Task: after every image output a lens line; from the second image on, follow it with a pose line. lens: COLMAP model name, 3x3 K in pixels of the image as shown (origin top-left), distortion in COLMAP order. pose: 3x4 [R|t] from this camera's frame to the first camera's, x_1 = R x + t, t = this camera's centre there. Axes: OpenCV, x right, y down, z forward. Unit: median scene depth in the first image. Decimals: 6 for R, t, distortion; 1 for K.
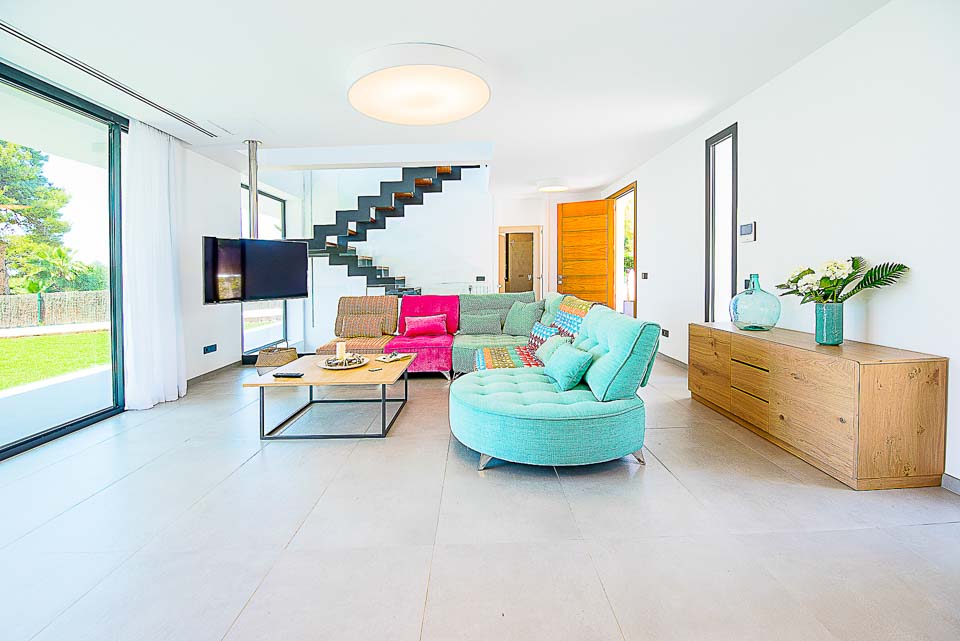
lens RADIAL K [[415.4, 0, 480.0], [0, 415.4, 320.5], [0, 0, 1]] dist [-0.000849, -0.000038]
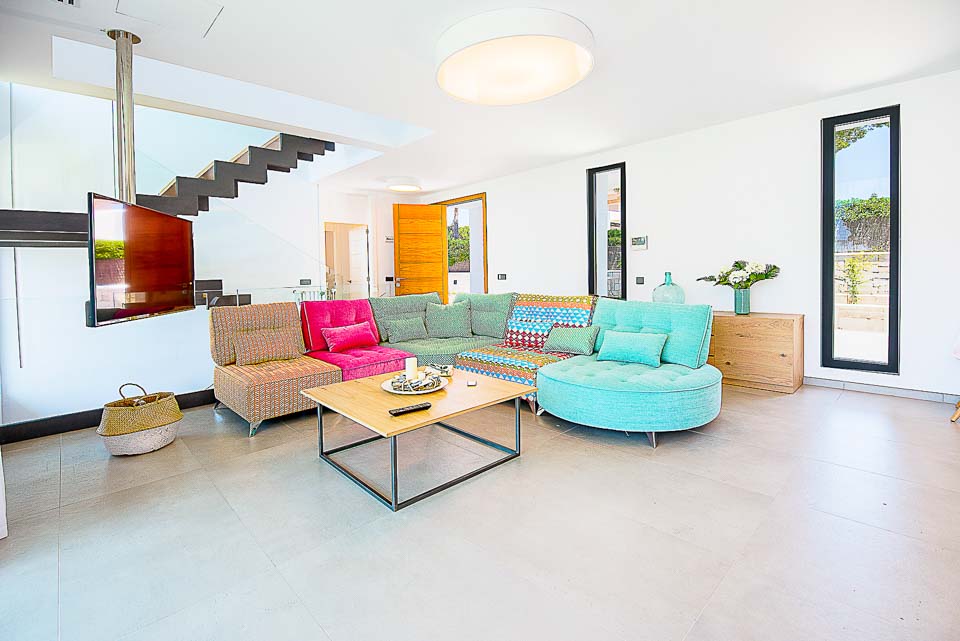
lens RADIAL K [[430.7, 0, 409.7], [0, 430.7, 337.4], [0, 0, 1]] dist [-0.000442, -0.000257]
pose [[0.744410, -0.090756, 0.661526, -0.509291], [0.079908, 0.995708, 0.046684, -0.014700], [-0.662924, 0.018109, 0.748468, 0.240073]]
